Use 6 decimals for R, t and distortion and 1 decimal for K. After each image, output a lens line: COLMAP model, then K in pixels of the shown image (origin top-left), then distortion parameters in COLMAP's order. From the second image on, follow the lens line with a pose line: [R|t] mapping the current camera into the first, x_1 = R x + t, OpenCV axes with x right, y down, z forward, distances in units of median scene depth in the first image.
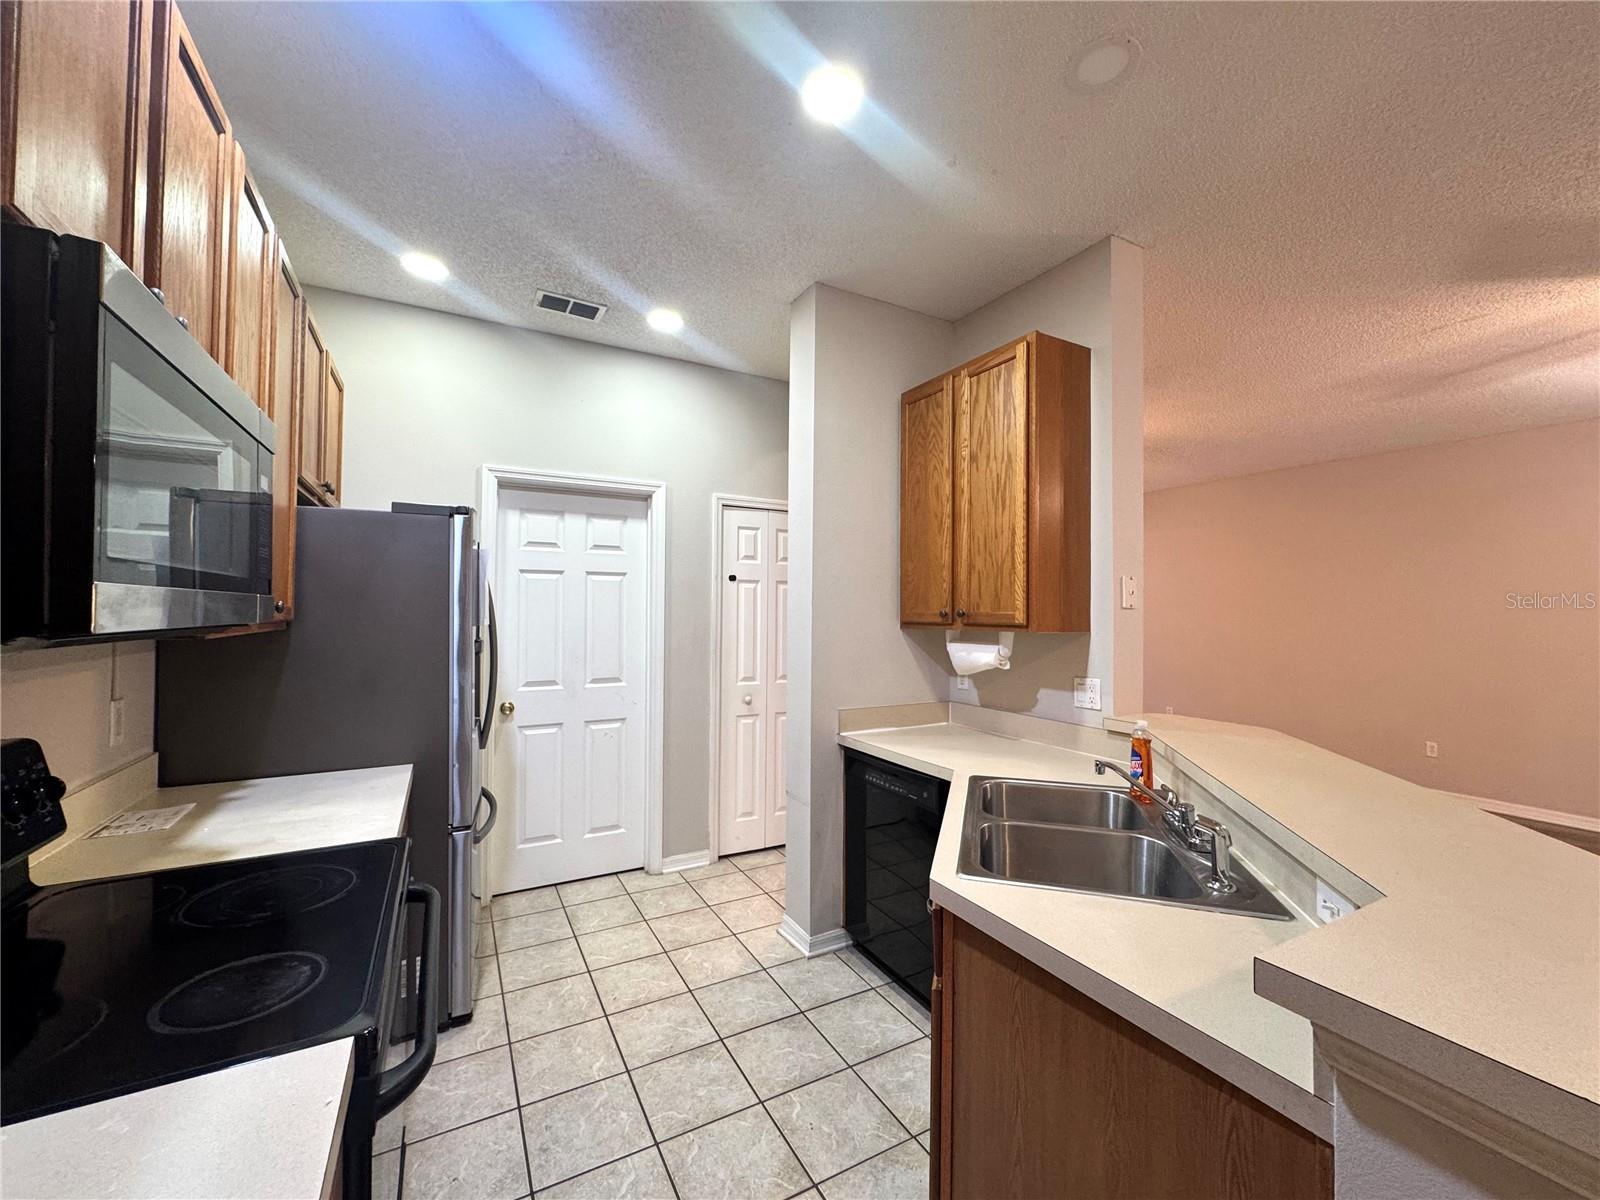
lens RADIAL K [[638.4, 0, 797.9], [0, 638.4, 599.3], [0, 0, 1]] dist [-0.007256, 0.000738]
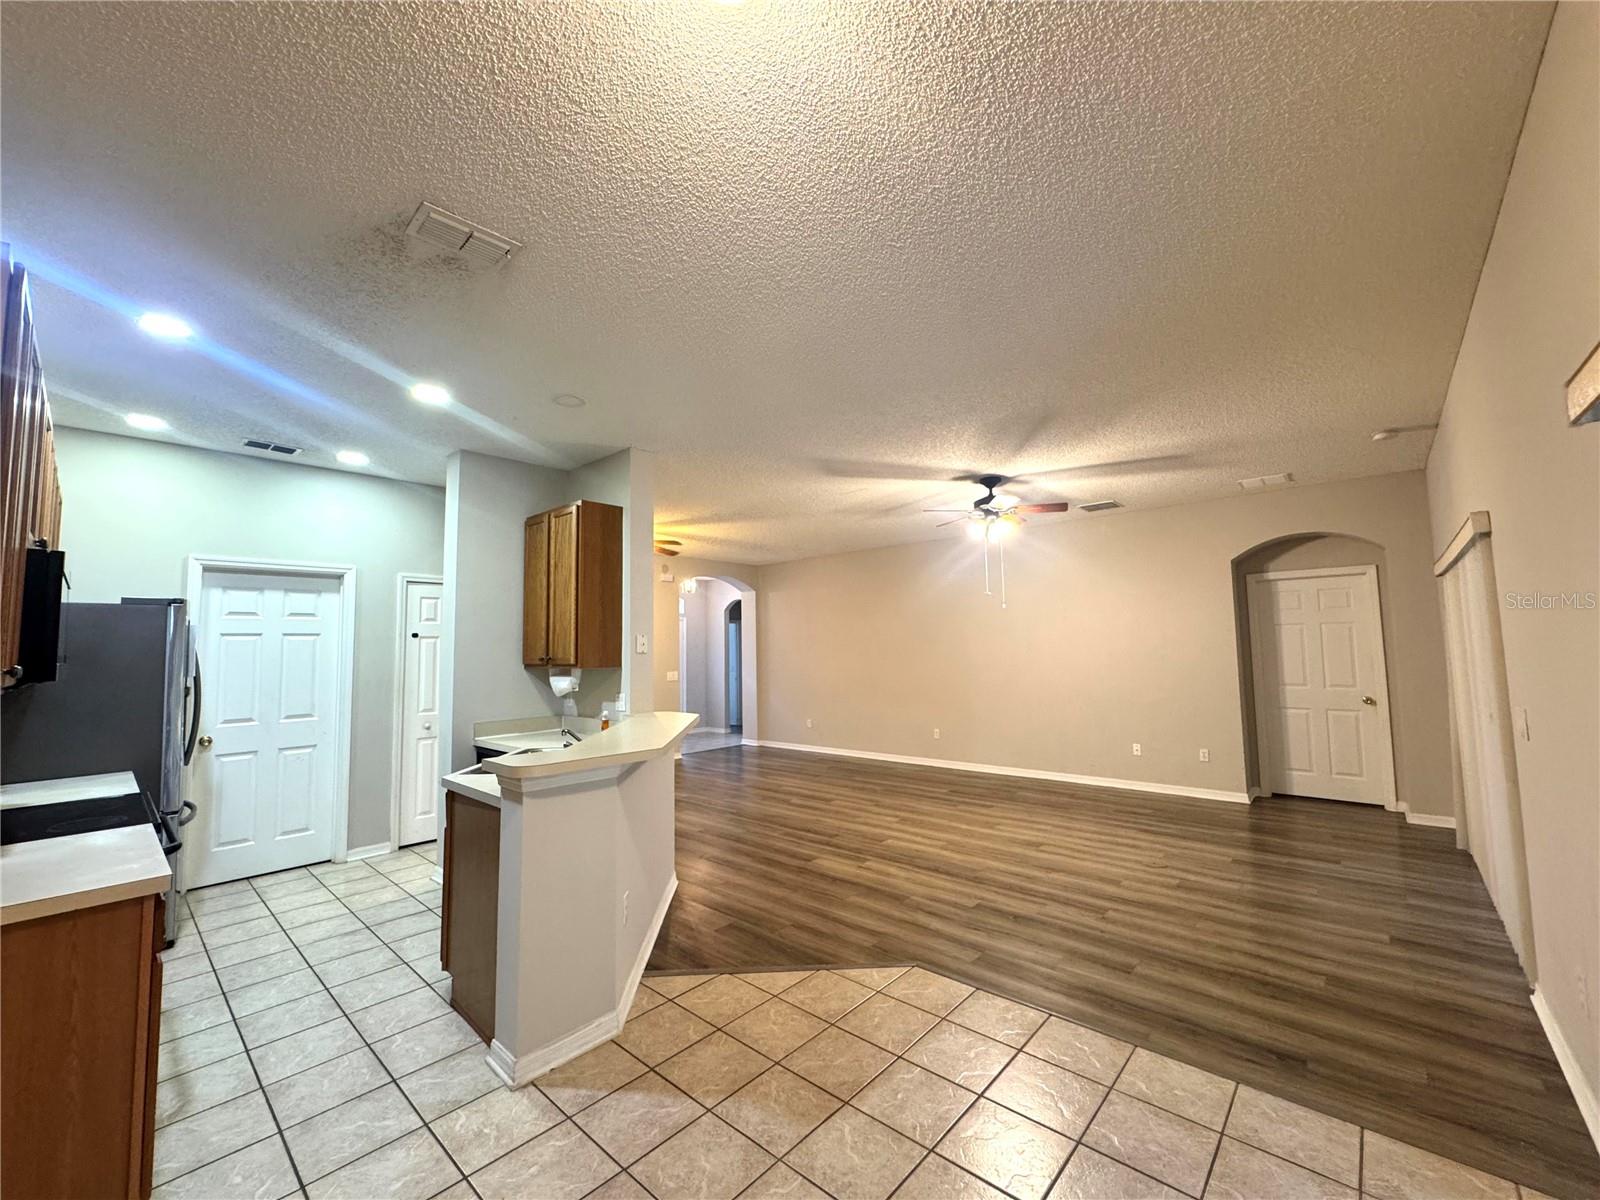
lens RADIAL K [[638.4, 0, 797.9], [0, 638.4, 599.3], [0, 0, 1]] dist [-0.007256, 0.000738]
pose [[0.944116, -0.000032, 0.329613, 0.261675], [0.020026, 0.998158, -0.057262, -0.019566], [-0.329004, 0.060663, 0.942378, -0.644902]]
